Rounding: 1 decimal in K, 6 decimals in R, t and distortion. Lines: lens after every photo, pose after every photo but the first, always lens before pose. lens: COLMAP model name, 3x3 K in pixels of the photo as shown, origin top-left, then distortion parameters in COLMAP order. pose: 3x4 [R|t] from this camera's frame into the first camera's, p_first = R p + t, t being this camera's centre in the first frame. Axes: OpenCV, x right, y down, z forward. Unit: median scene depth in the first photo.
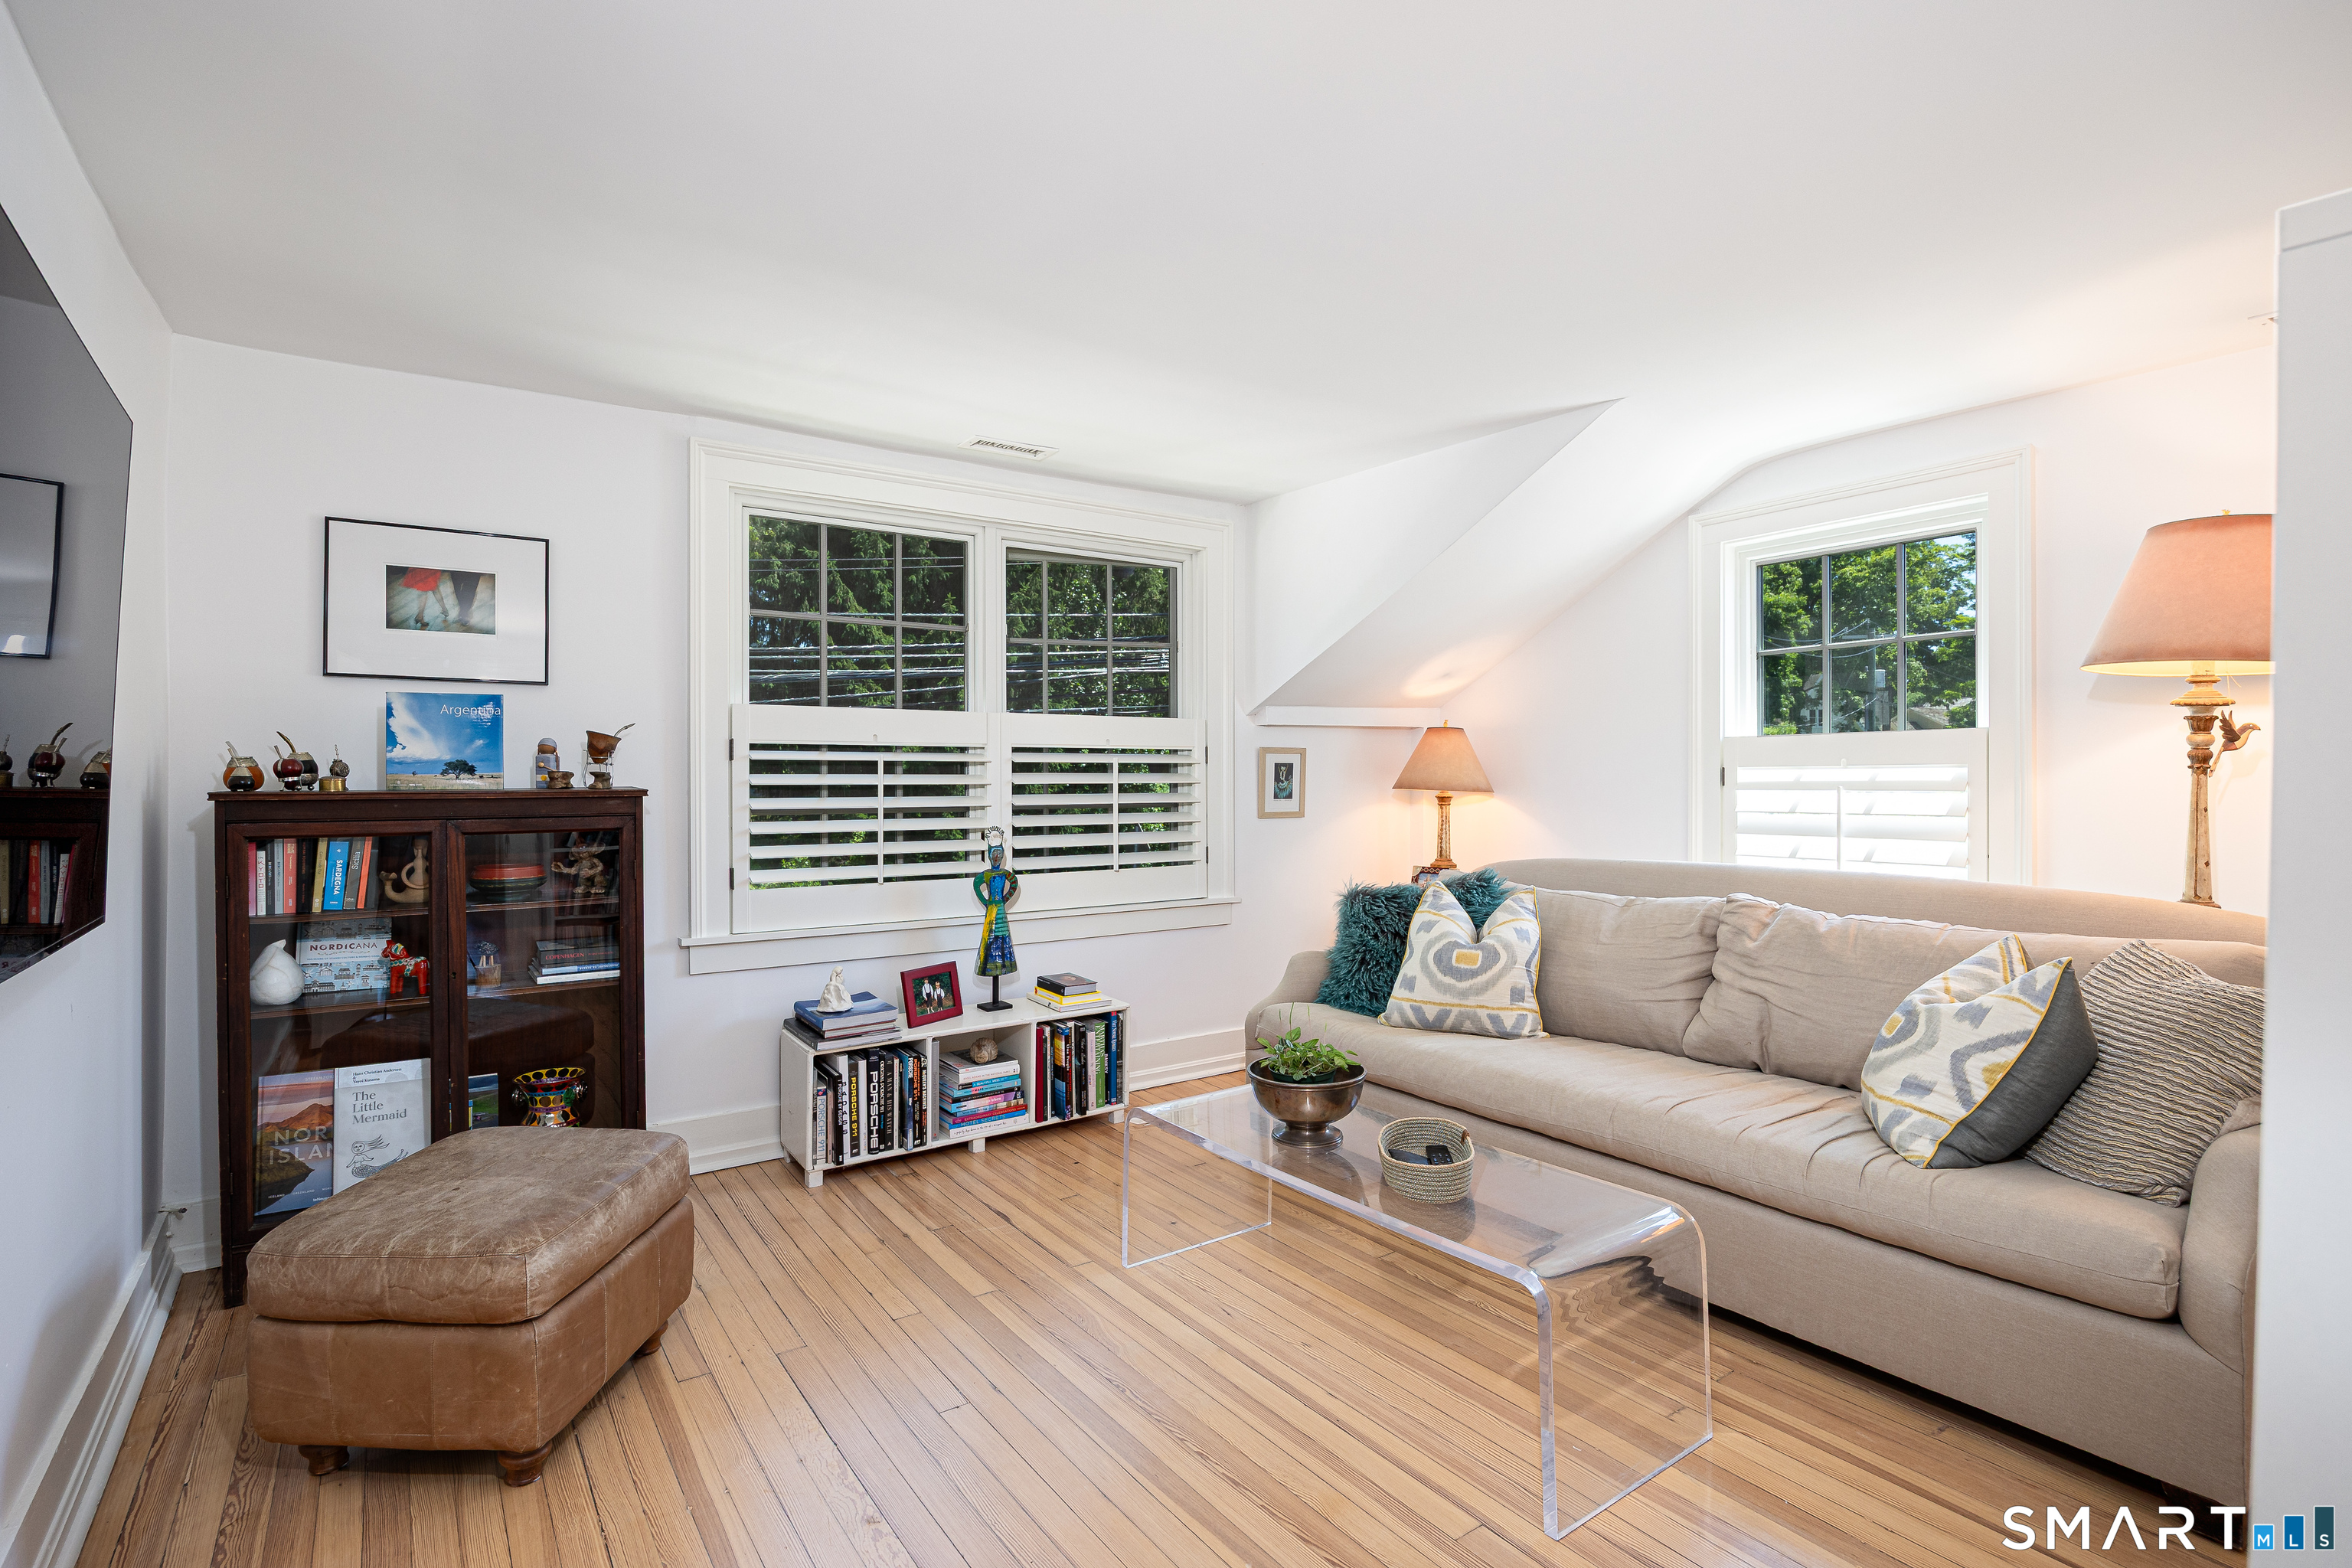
lens RADIAL K [[1143.7, 0, 1200.4], [0, 1143.7, 785.9], [0, 0, 1]] dist [0.000282, -0.000004]
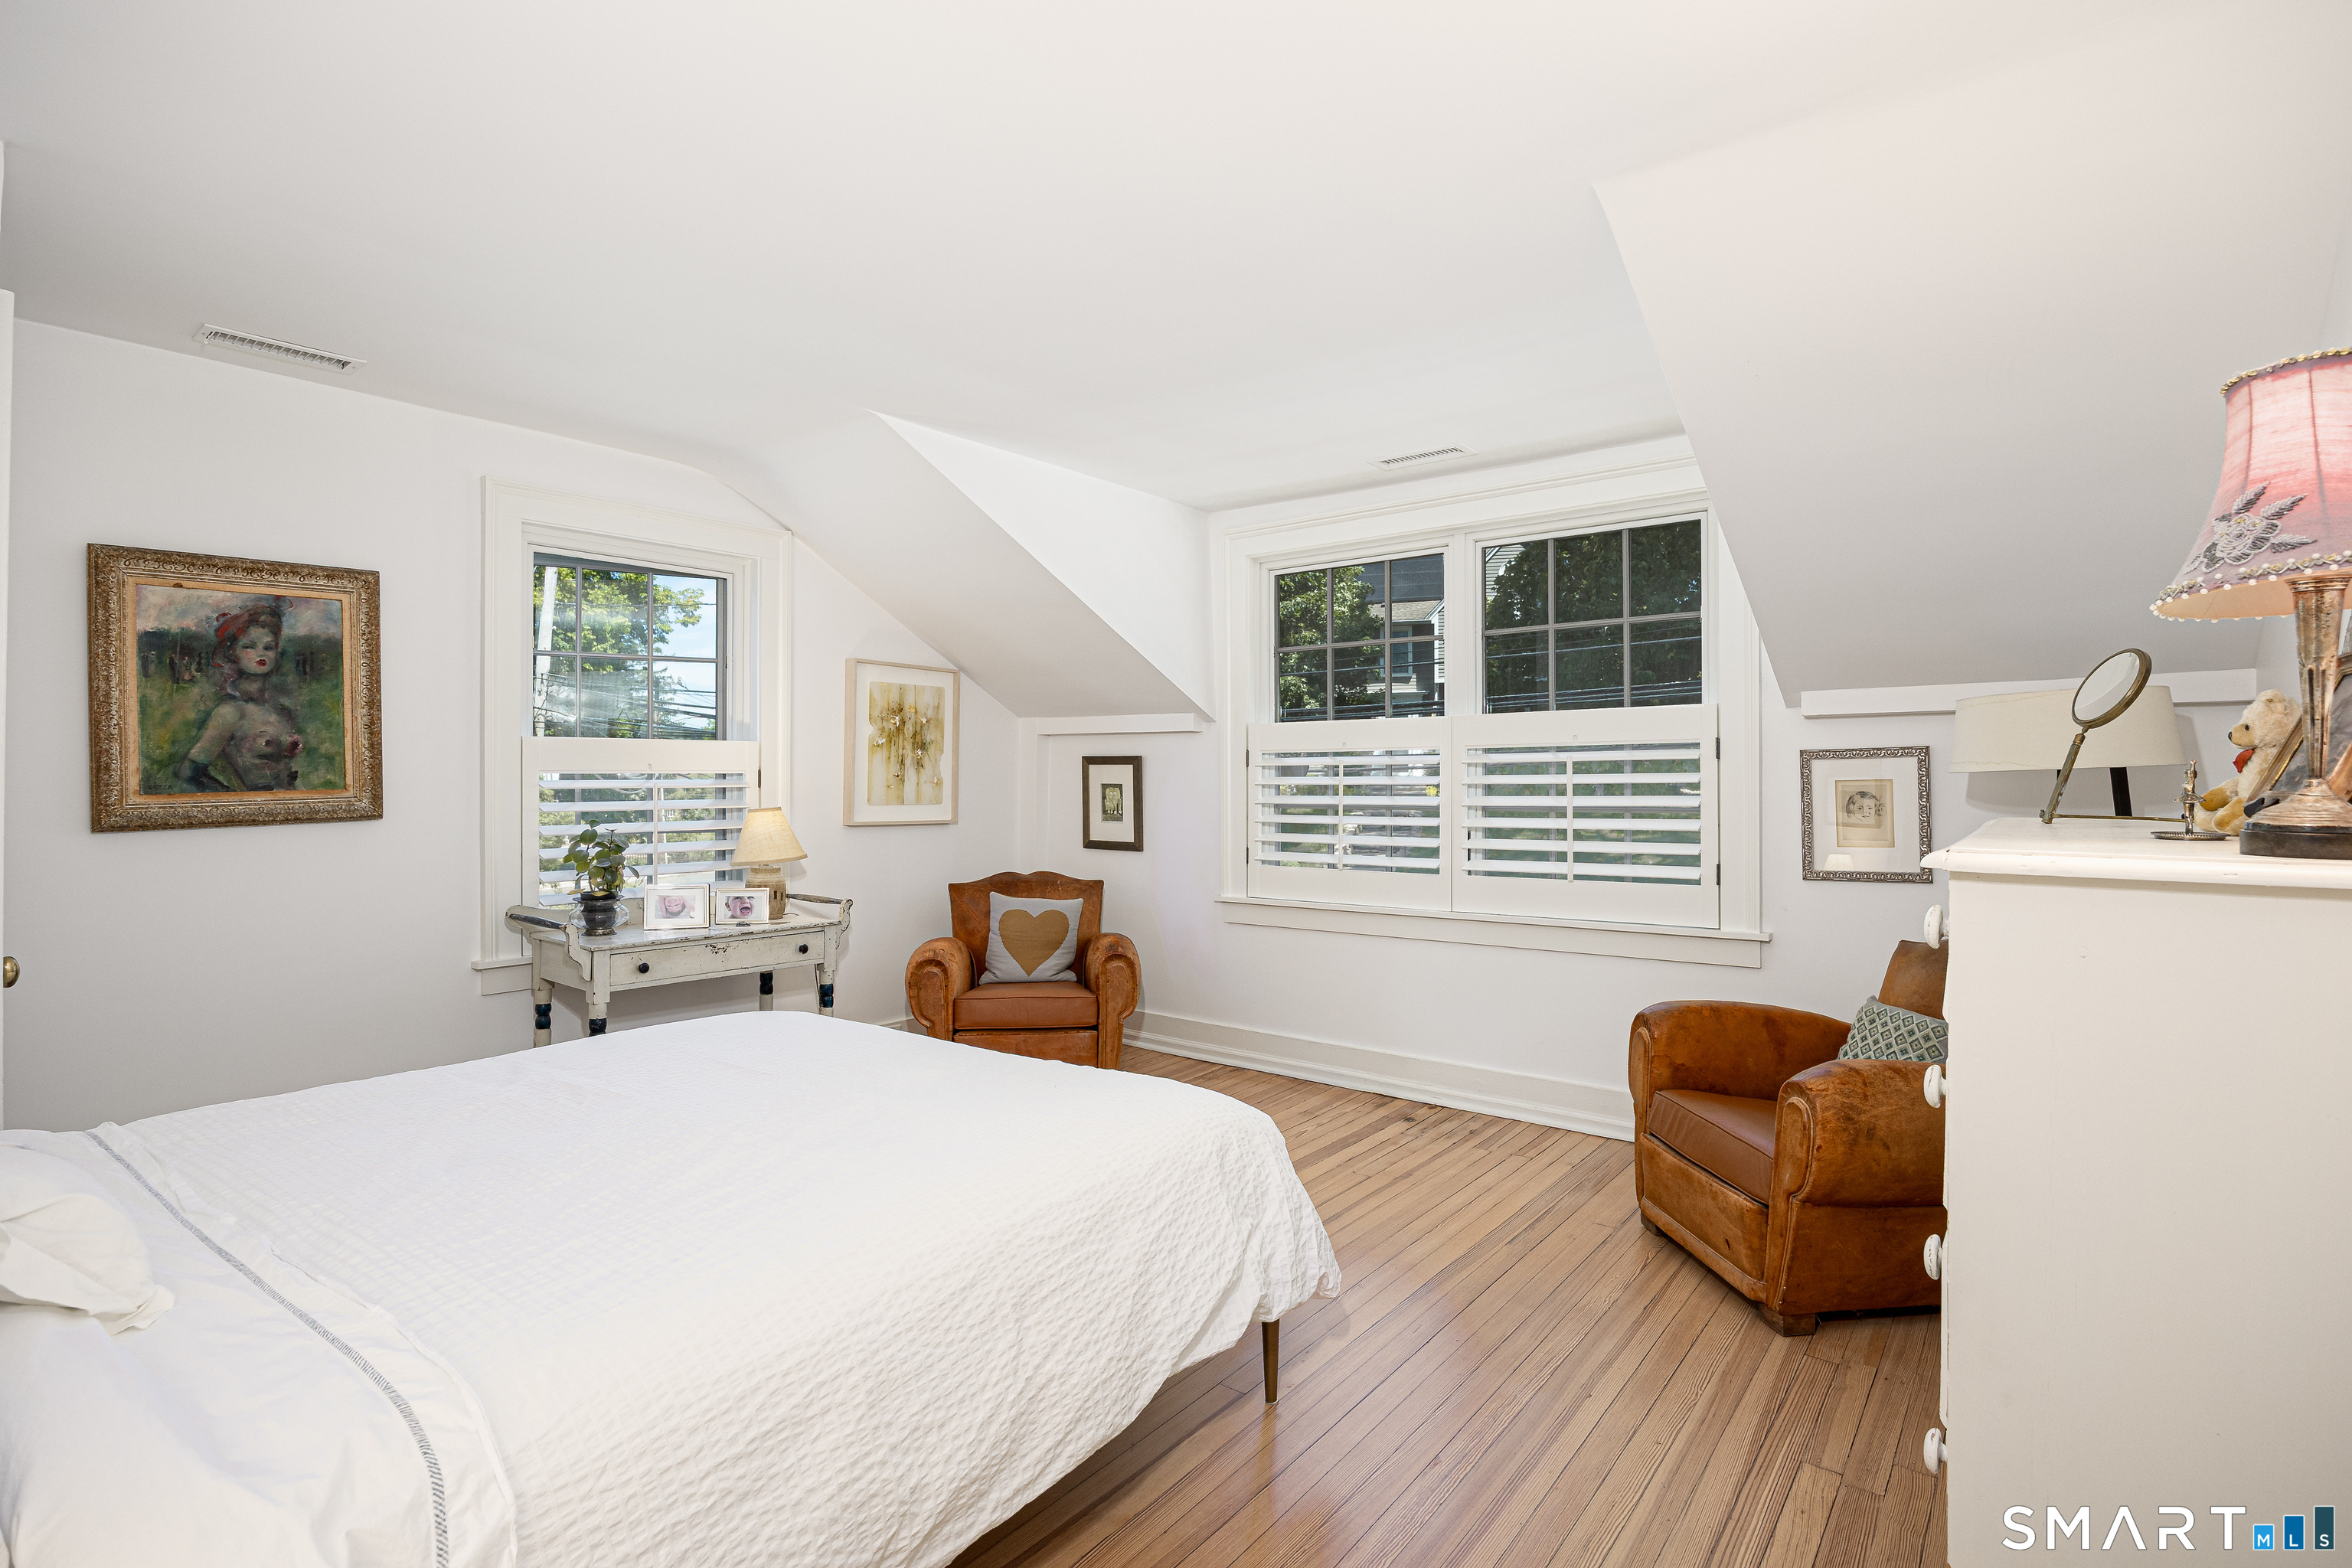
lens RADIAL K [[1143.7, 0, 1200.5], [0, 1143.7, 773.8], [0, 0, 1]] dist [0.000282, -0.000004]
pose [[0.290306, -0.005461, -0.956918, 0.604894], [0.000536, 0.999984, -0.005544, -0.004924], [0.956934, 0.001097, 0.290305, 0.387487]]
